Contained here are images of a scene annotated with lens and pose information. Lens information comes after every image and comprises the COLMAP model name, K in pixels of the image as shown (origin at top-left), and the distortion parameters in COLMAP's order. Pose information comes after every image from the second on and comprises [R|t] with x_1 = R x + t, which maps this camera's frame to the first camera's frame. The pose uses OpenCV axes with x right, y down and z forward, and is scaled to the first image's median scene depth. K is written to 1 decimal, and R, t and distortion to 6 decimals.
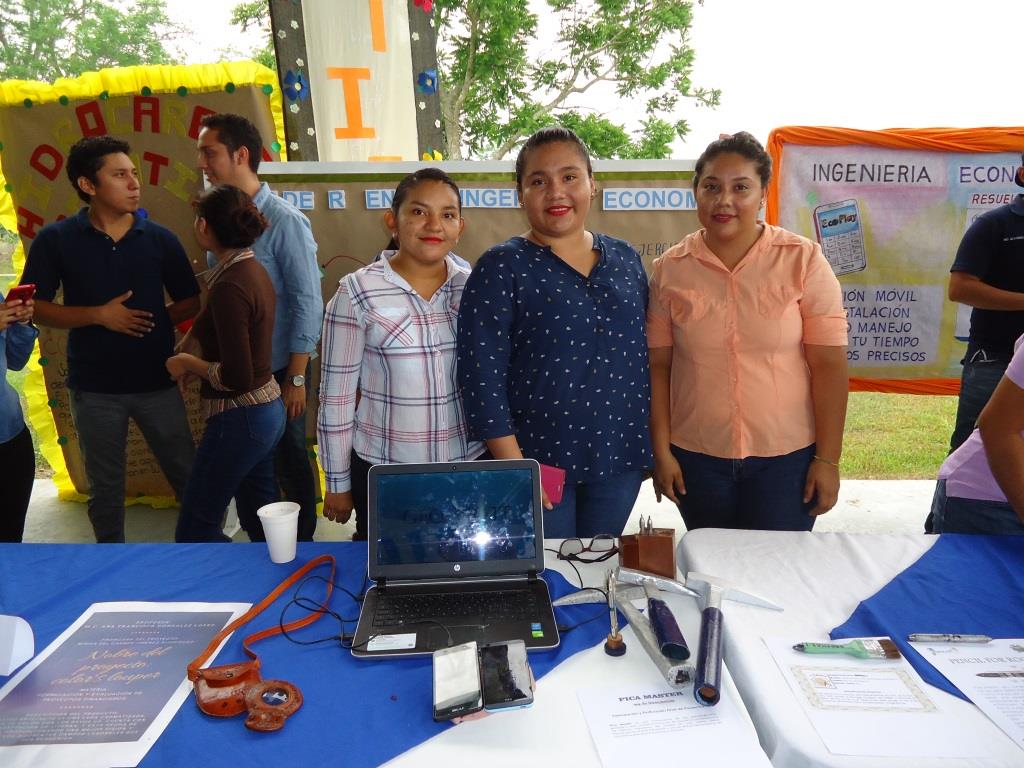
lens RADIAL K [[768.6, 0, 517.8], [0, 768.6, 383.6], [0, 0, 1]] dist [0.004445, -0.002536]
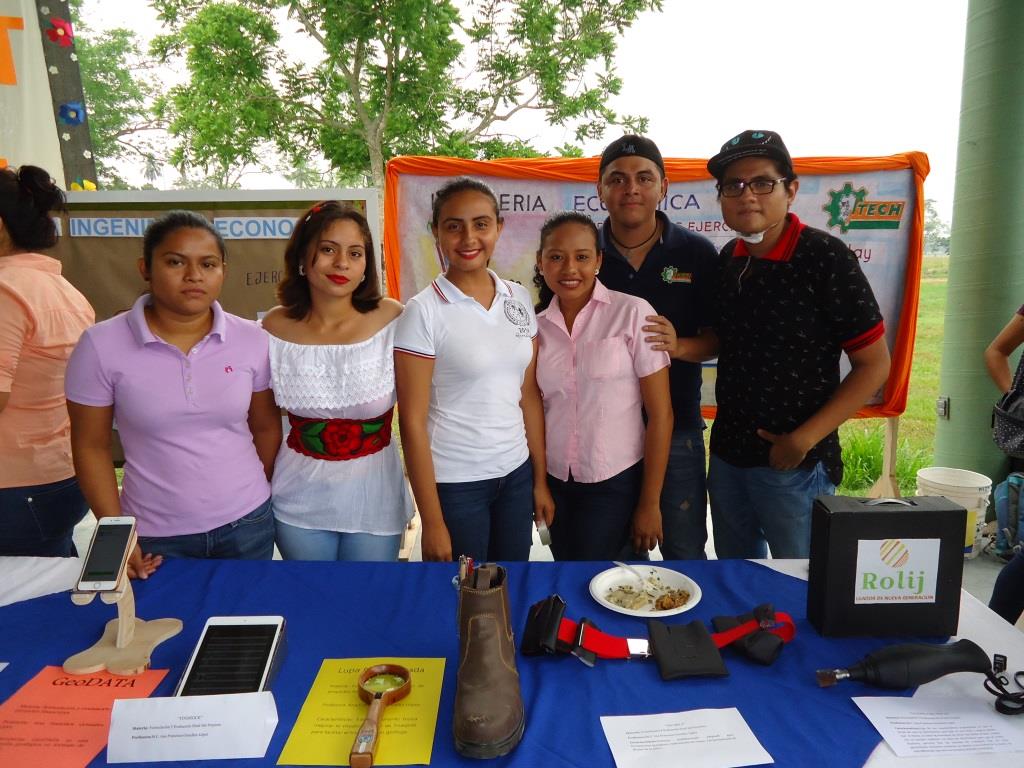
lens RADIAL K [[768.6, 0, 511.5], [0, 768.6, 385.3], [0, 0, 1]] dist [0.004445, -0.002536]
pose [[0.999958, -0.004387, 0.008041, 0.466440], [0.004618, 0.999569, -0.028979, -0.000201], [-0.007911, 0.029015, 0.999548, -0.015369]]
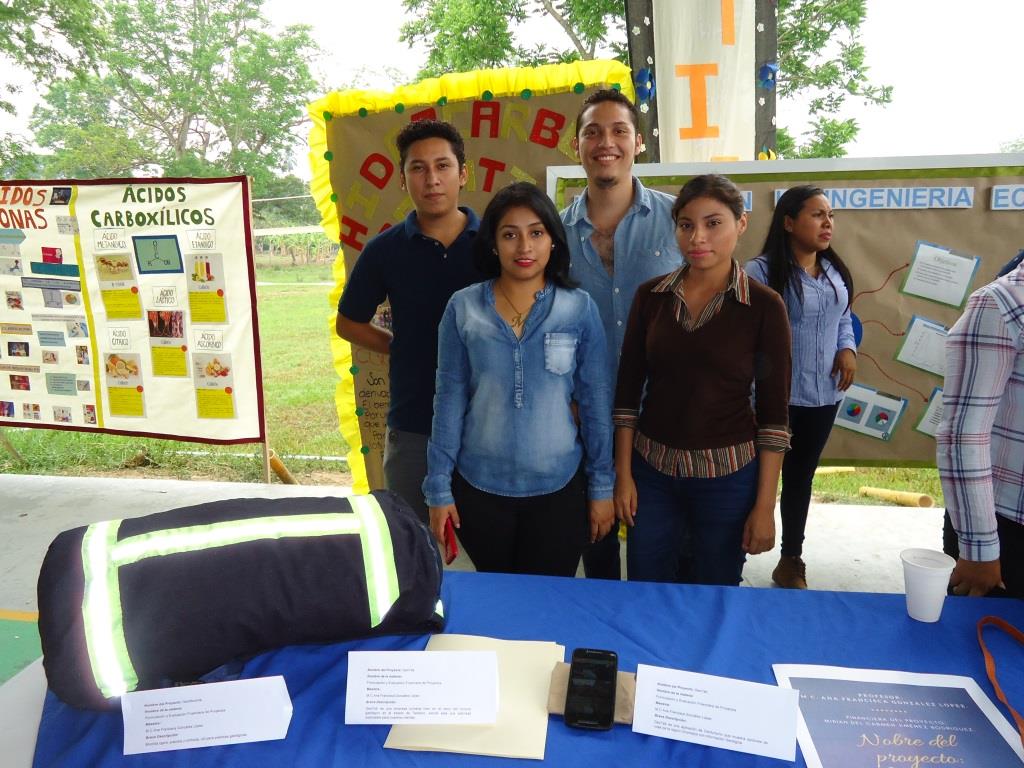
lens RADIAL K [[768.6, 0, 534.3], [0, 768.6, 370.8], [0, 0, 1]] dist [0.004445, -0.002536]
pose [[0.990252, 0.014137, -0.138568, -0.269246], [-0.017509, 0.999579, -0.023152, -0.009937], [0.138182, 0.025352, 0.990082, 0.050433]]
